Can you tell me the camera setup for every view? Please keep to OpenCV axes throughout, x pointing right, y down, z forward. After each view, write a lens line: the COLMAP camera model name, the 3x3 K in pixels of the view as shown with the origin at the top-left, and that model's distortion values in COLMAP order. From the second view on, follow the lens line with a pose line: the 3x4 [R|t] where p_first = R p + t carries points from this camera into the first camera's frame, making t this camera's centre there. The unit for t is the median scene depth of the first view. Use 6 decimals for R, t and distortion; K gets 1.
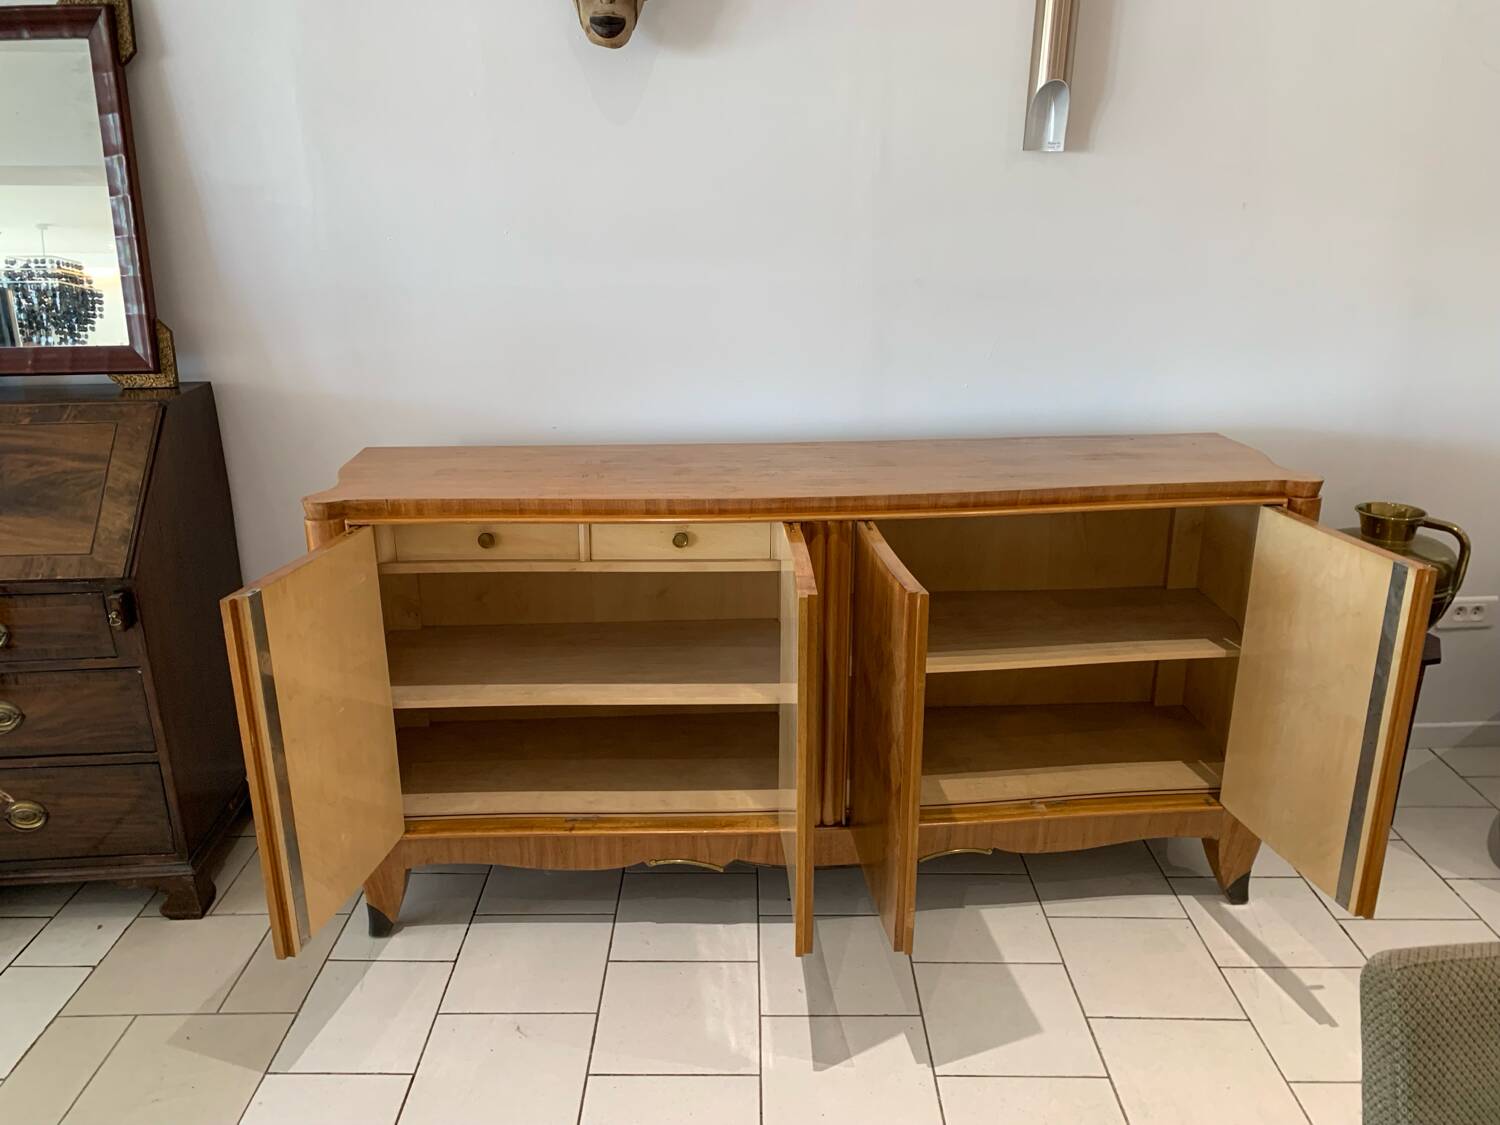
lens RADIAL K [[1150.7, 0, 738.7], [0, 1150.7, 548.8], [0, 0, 1]] dist [0.045422, -0.050302]
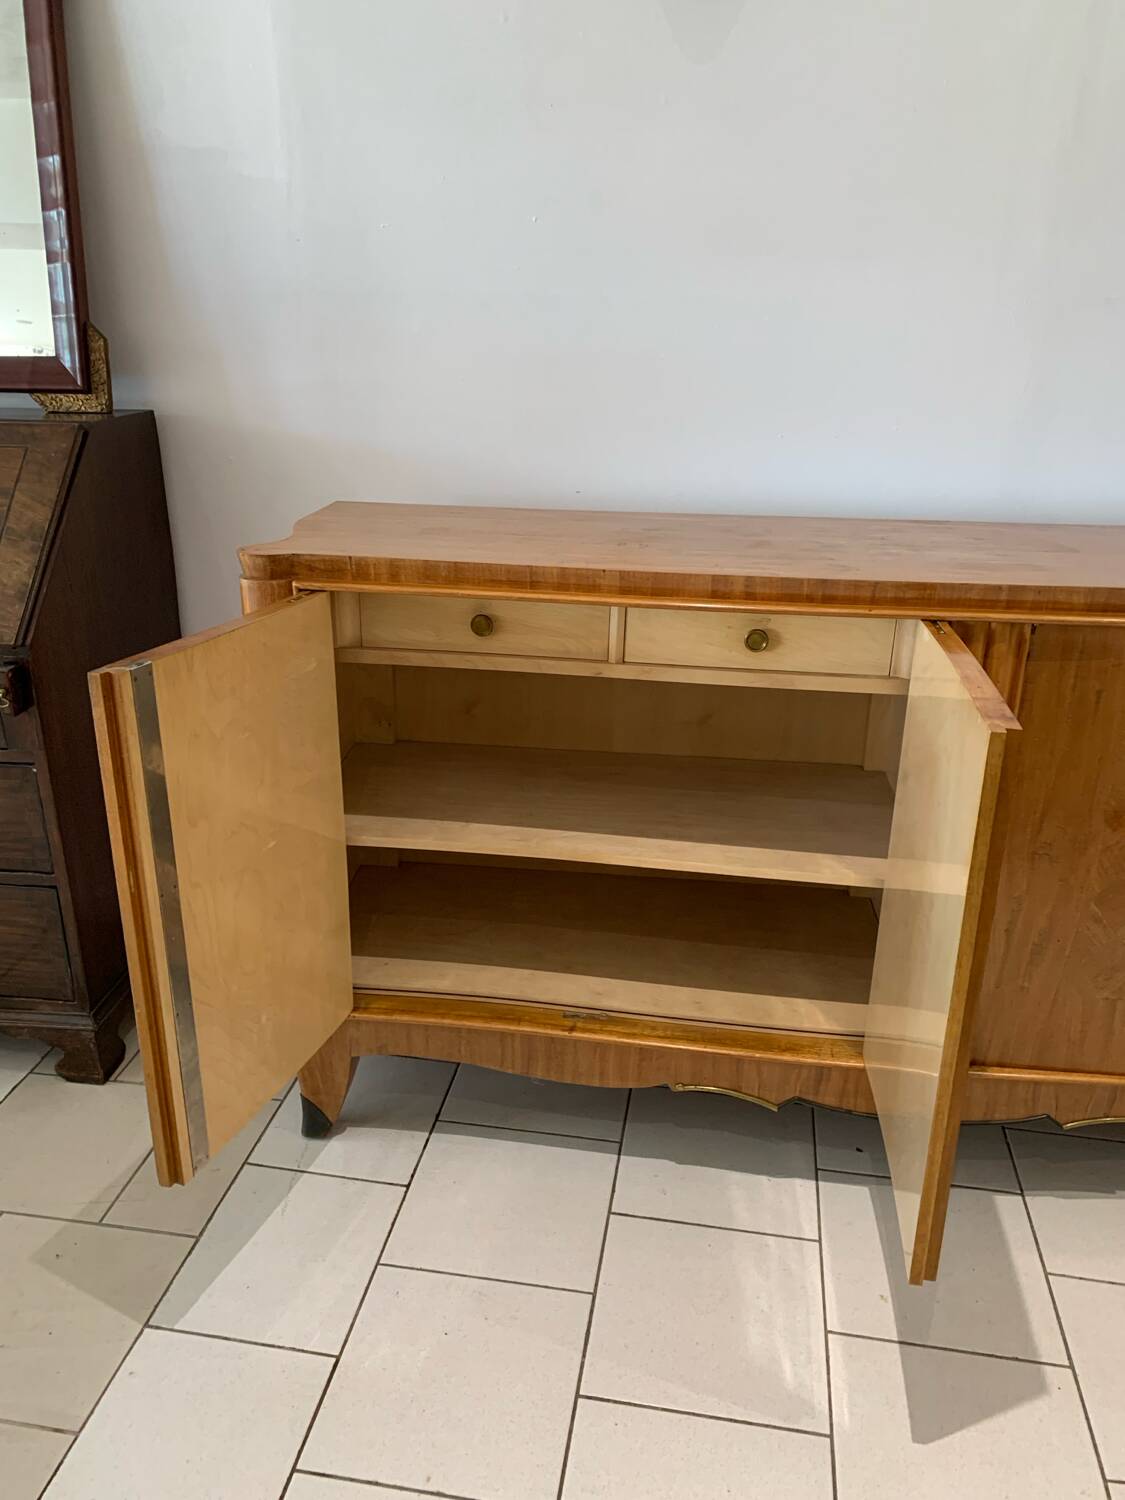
lens RADIAL K [[1150.7, 0, 563.1], [0, 1150.7, 738.4], [0, 0, 1]] dist [0.045422, -0.050302]
pose [[0.987500, 0.072617, -0.139892, -0.061406], [-0.066282, 0.996576, 0.049435, 0.023421], [0.143003, -0.039544, 0.988932, 0.284518]]
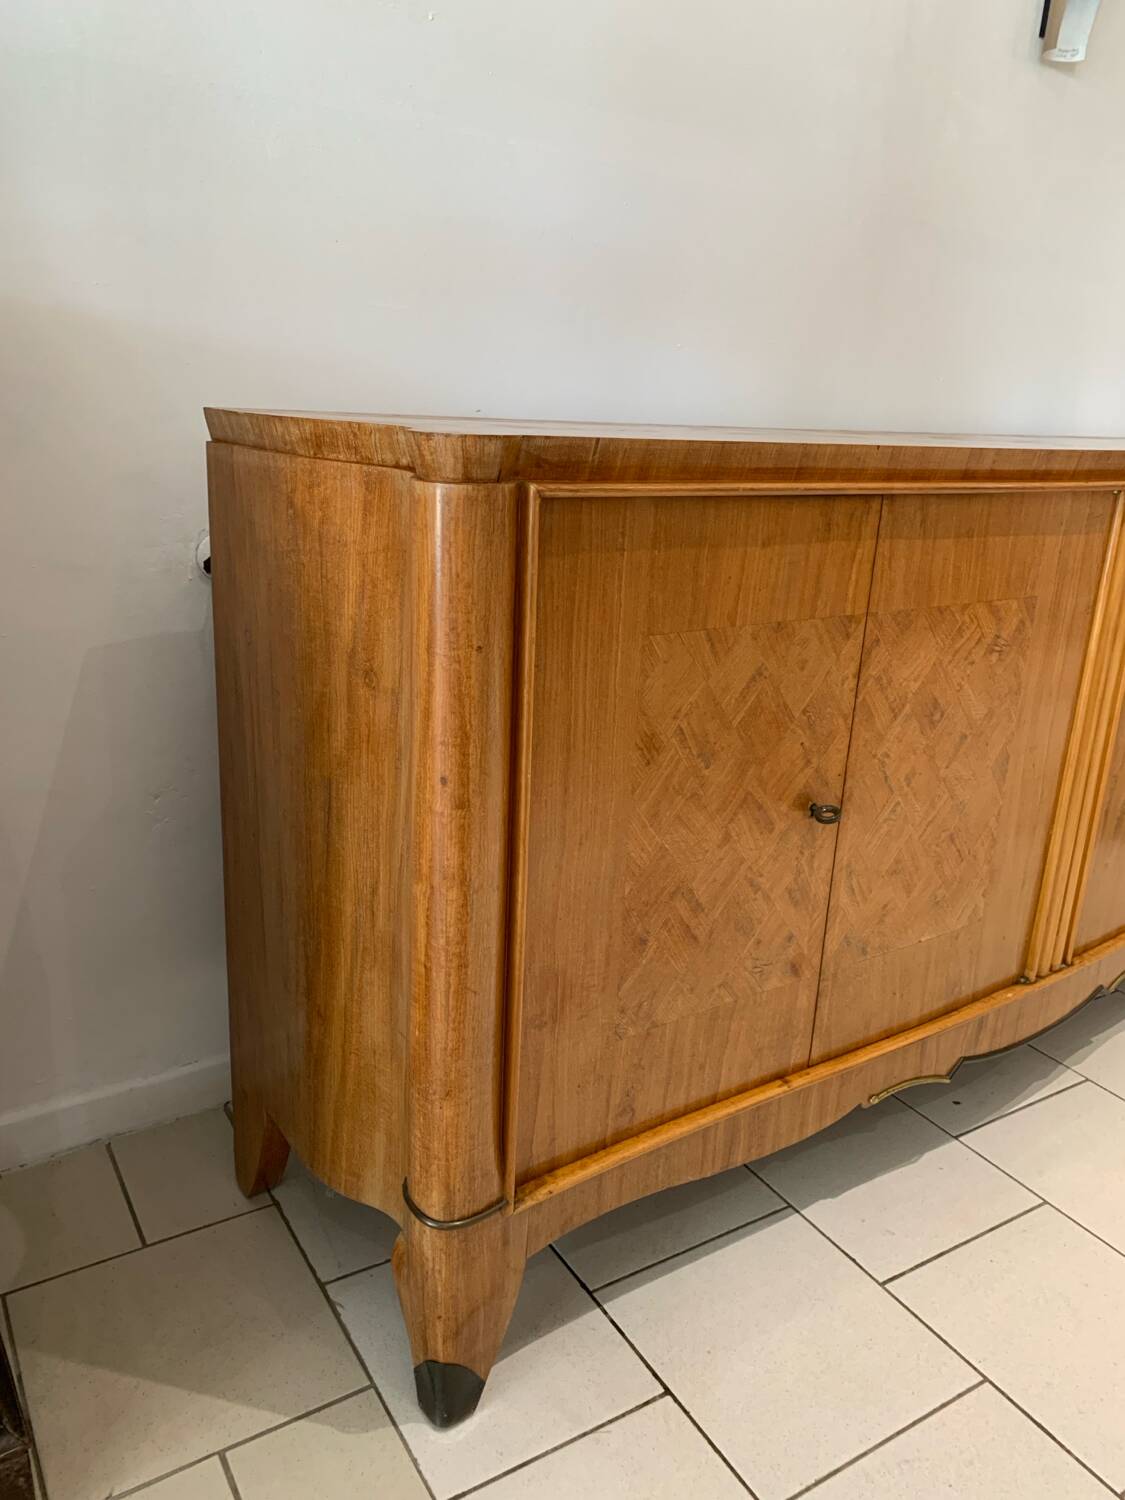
lens RADIAL K [[1150.7, 0, 563.5], [0, 1150.7, 763.6], [0, 0, 1]] dist [0.045422, -0.050302]
pose [[0.824930, -0.127702, 0.550620, -0.520611], [0.119818, 0.991513, 0.050447, 0.050630], [-0.552389, 0.024358, 0.833230, 0.590857]]
